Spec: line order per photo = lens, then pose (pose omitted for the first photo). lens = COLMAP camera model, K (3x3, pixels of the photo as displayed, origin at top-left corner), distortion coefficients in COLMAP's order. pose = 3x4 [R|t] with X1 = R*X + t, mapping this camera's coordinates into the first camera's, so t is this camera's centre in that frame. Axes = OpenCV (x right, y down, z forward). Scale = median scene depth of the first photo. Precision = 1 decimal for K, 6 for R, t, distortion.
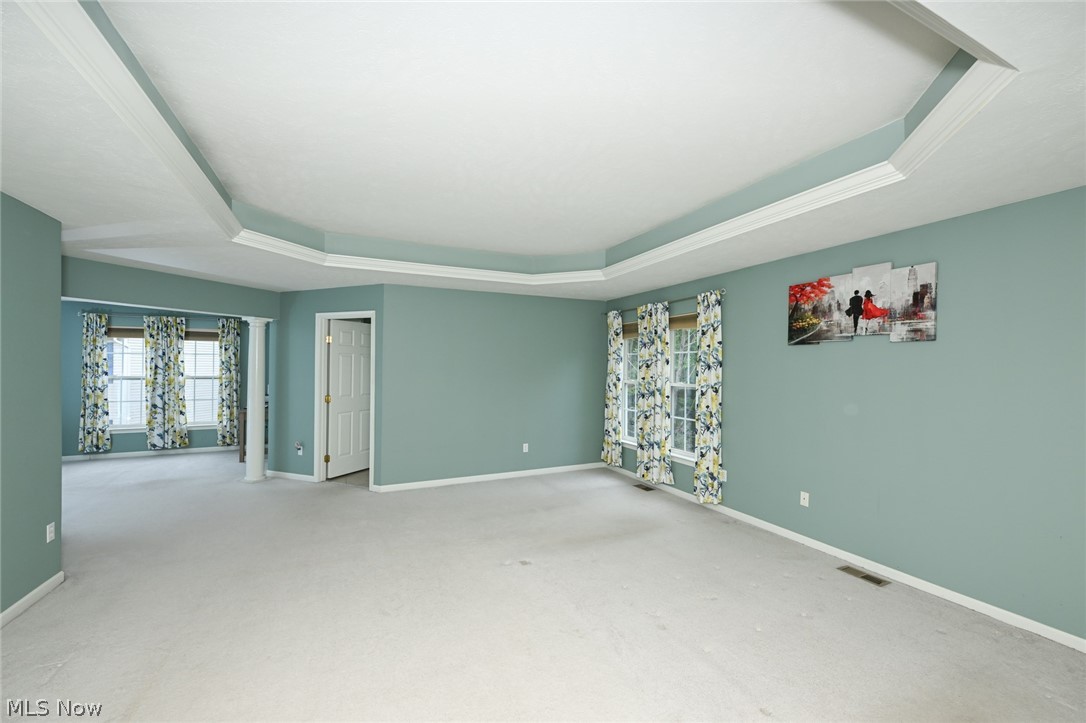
lens RADIAL K [[434.1, 0, 535.4], [0, 434.1, 362.4], [0, 0, 1]] dist [-0.002776, -0.000803]
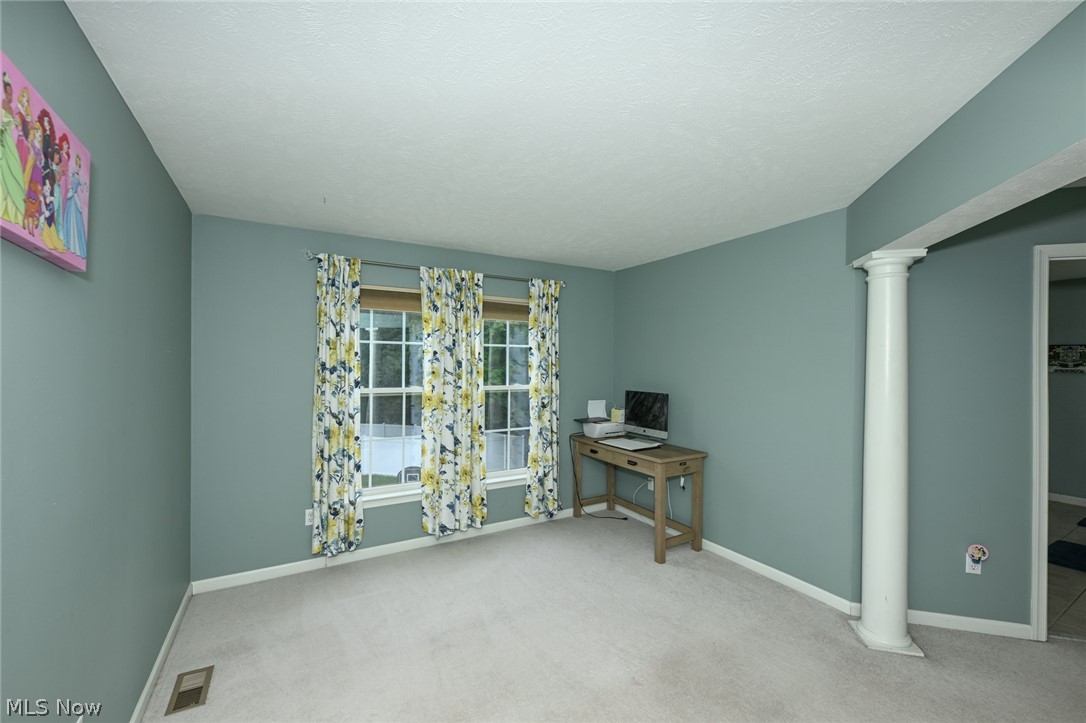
lens RADIAL K [[434.1, 0, 518.3], [0, 434.1, 361.3], [0, 0, 1]] dist [-0.002776, -0.000803]
pose [[0.996006, -0.001433, 0.089274, -1.542710], [0.001362, 0.999999, 0.000852, 0.000910], [-0.089275, -0.000727, 0.996007, 0.913323]]
